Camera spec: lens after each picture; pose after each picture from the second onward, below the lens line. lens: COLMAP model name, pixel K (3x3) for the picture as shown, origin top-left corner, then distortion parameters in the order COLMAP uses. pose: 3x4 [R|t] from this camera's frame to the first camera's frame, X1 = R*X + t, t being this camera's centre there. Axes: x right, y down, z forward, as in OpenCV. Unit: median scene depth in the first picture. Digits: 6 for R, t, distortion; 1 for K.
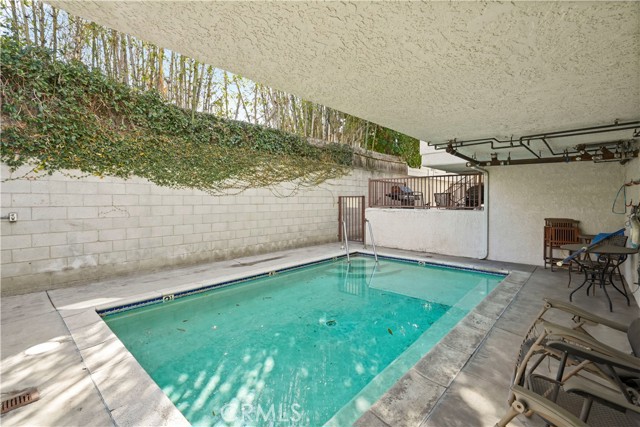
lens RADIAL K [[292.1, 0, 321.3], [0, 292.1, 206.6], [0, 0, 1]] dist [0.003603, 0.001721]
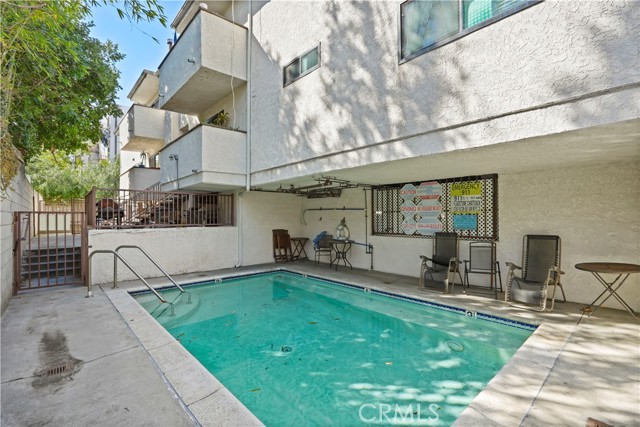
lens RADIAL K [[292.1, 0, 321.9], [0, 292.1, 218.2], [0, 0, 1]] dist [0.003603, 0.001721]
pose [[0.080434, -0.000816, 0.996760, -1.596691], [0.024364, 0.999702, -0.001147, -0.028462], [-0.996462, 0.024377, 0.080430, 1.423499]]
